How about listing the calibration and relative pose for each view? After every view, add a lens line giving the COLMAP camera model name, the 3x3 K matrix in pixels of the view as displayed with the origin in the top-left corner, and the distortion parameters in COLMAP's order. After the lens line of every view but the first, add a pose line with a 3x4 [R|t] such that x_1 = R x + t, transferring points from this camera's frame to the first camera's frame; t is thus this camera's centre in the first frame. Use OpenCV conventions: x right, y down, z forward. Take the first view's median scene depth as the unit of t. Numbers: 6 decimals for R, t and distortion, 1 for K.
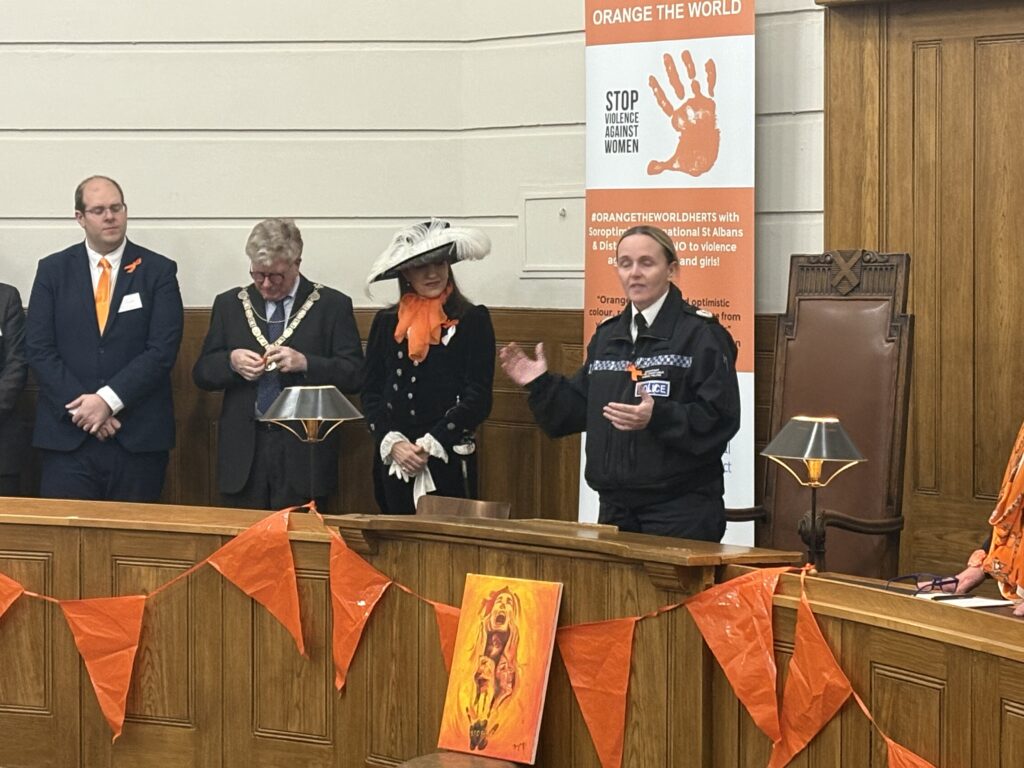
lens RADIAL K [[2727.0, 0, 512.0], [0, 2727.0, 384.0], [0, 0, 1]] dist [0.241907, -1.012606]
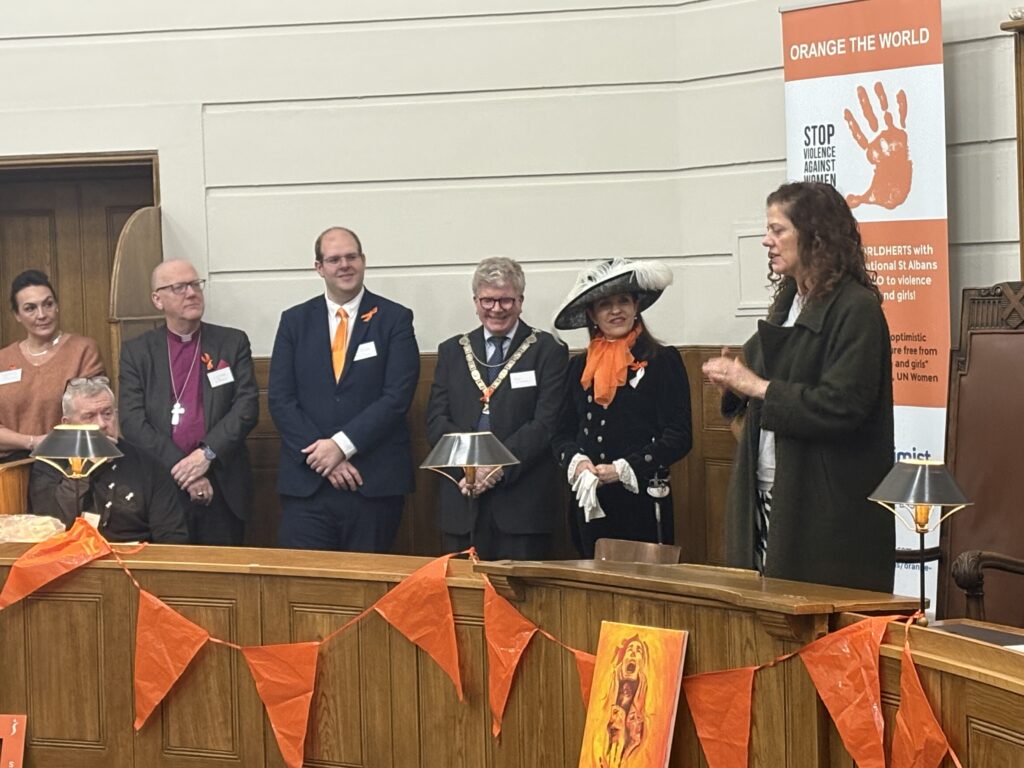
lens RADIAL K [[2630.9, 0, 512.0], [0, 2630.9, 384.0], [0, 0, 1]] dist [0.253553, -1.330446]
pose [[0.987124, -0.021946, -0.158446, 0.095095], [0.020231, 0.999718, -0.012427, -0.004752], [0.158675, 0.009061, 0.987289, 0.046107]]
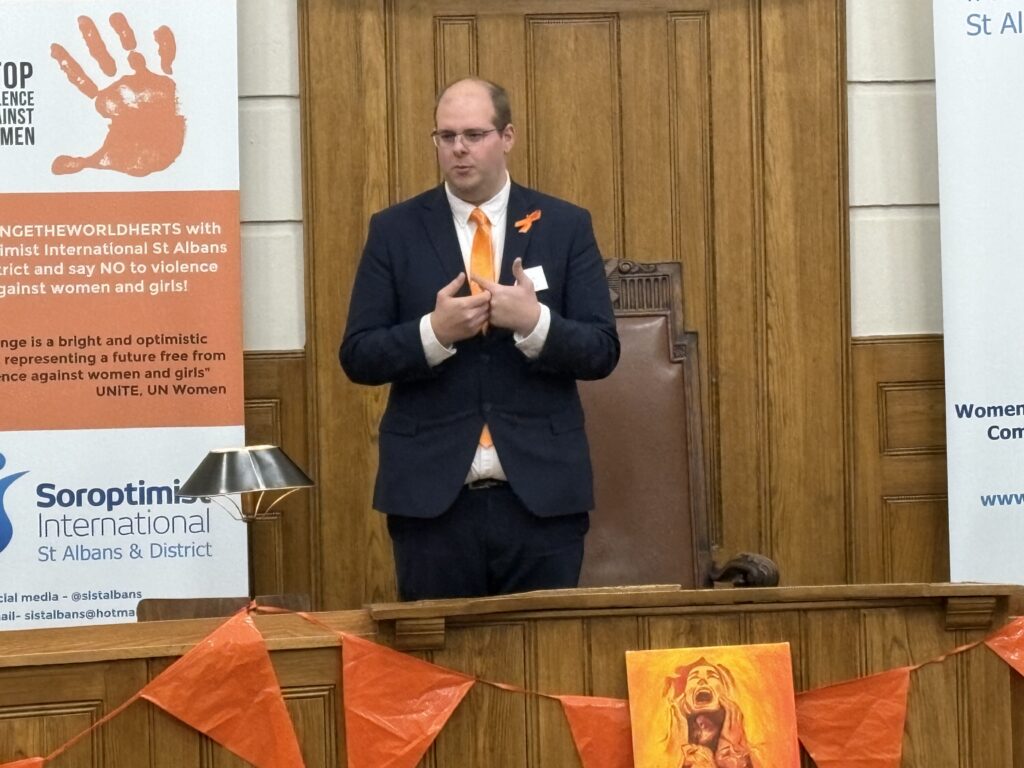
lens RADIAL K [[4111.0, 0, 512.0], [0, 4111.0, 384.0], [0, 0, 1]] dist [0.198238, 0.914611]
pose [[0.603342, -0.036620, 0.796642, -0.921221], [0.066522, 0.997775, -0.004515, -0.006351], [-0.794704, 0.055719, 0.604435, 0.254103]]
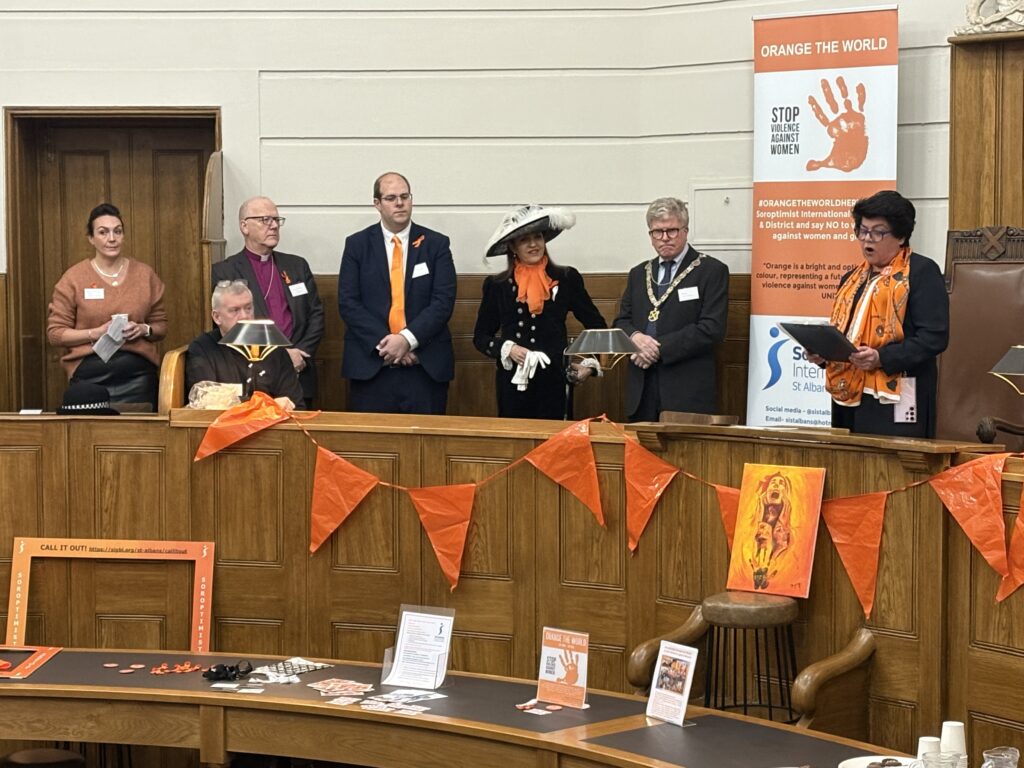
lens RADIAL K [[2356.7, 0, 484.4], [0, 2356.7, 389.0], [0, 0, 1]] dist [0.302548, -1.522907]
pose [[0.999494, -0.003795, 0.031584, -0.168208], [0.003241, 0.999840, 0.017574, 0.009686], [-0.031646, -0.017463, 0.999347, -0.169785]]
